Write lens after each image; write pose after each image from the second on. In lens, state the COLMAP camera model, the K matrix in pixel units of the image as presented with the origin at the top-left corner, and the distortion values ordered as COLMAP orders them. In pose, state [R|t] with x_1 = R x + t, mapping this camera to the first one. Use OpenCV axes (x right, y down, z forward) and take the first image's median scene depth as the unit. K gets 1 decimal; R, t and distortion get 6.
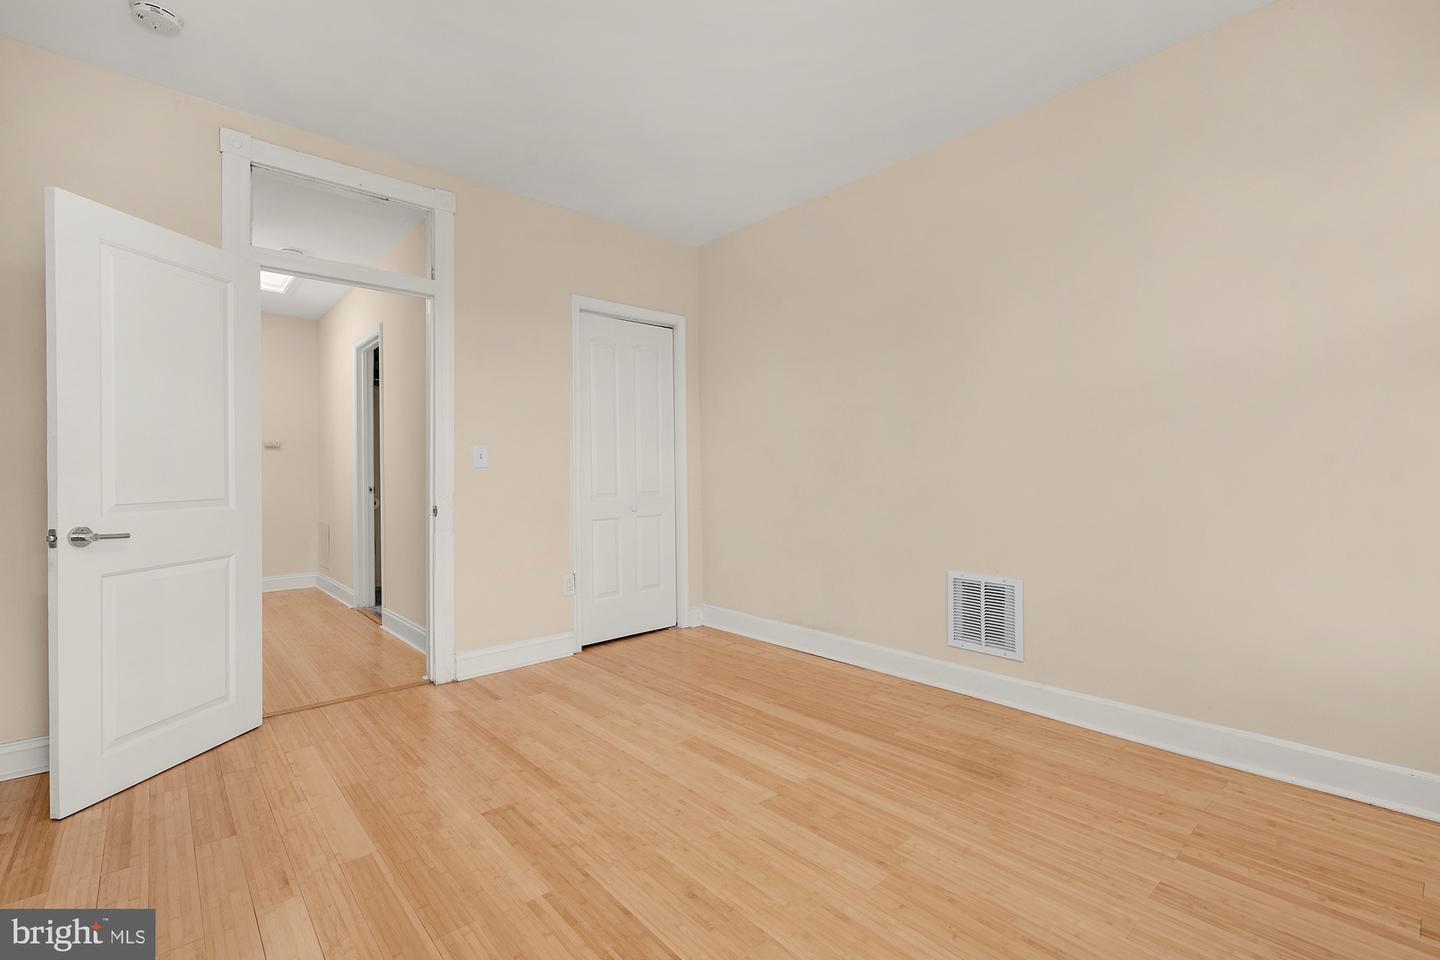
lens RADIAL K [[633.4, 0, 710.3], [0, 633.4, 476.2], [0, 0, 1]] dist [0.000812, 0.000004]
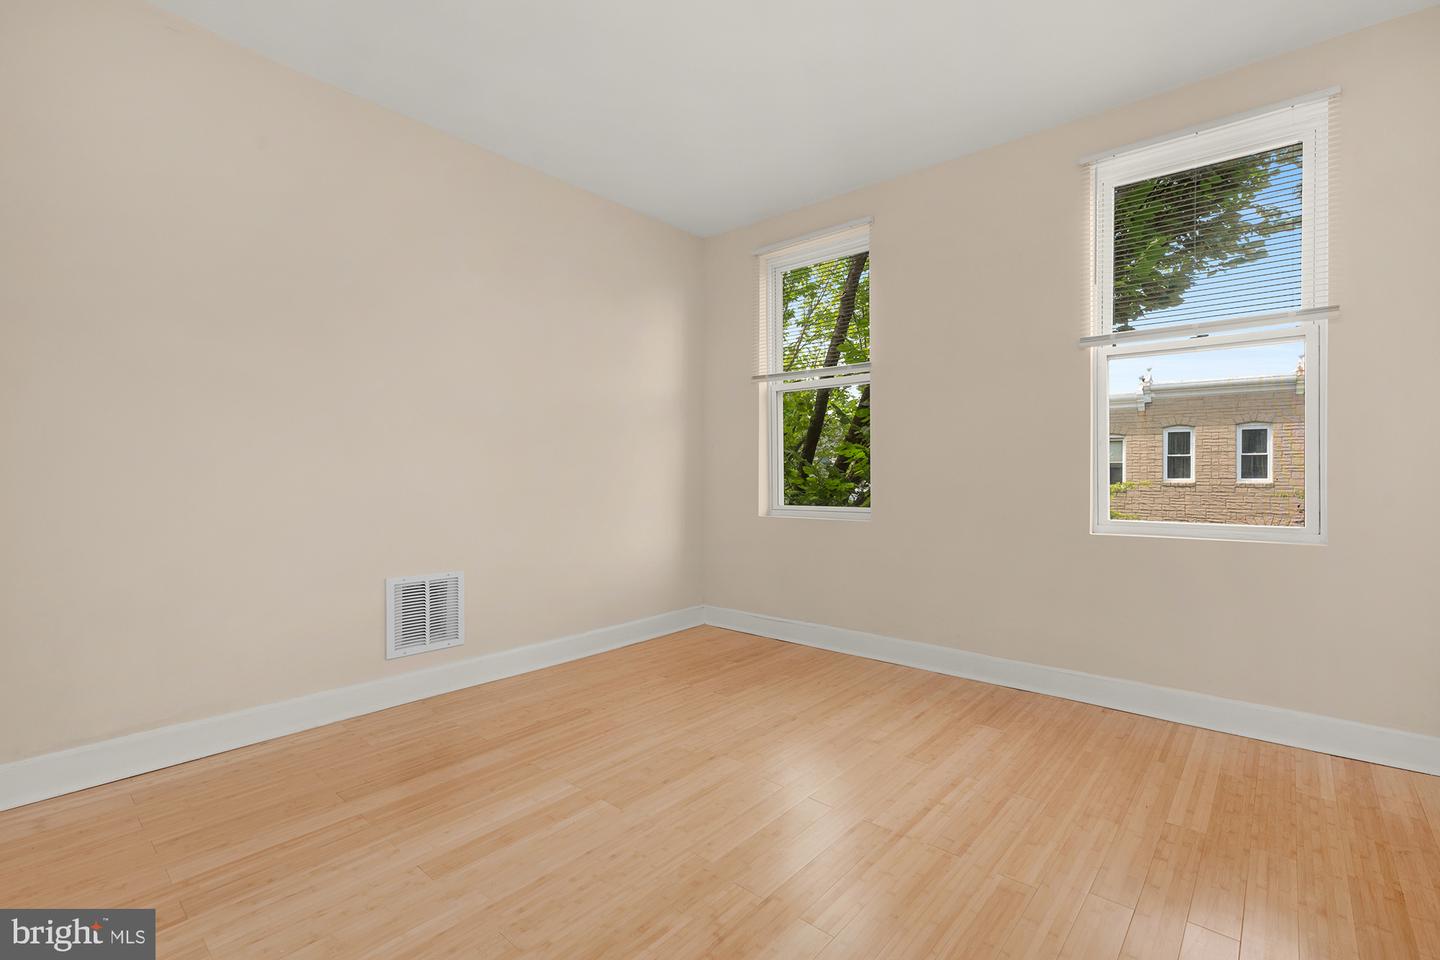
lens RADIAL K [[633.4, 0, 711.1], [0, 633.4, 477.6], [0, 0, 1]] dist [0.000812, 0.000004]
pose [[-0.117440, 0.000354, 0.993080, -0.653077], [0.004827, 0.999988, 0.000215, 0.004113], [-0.993068, 0.004819, -0.117440, 0.698689]]
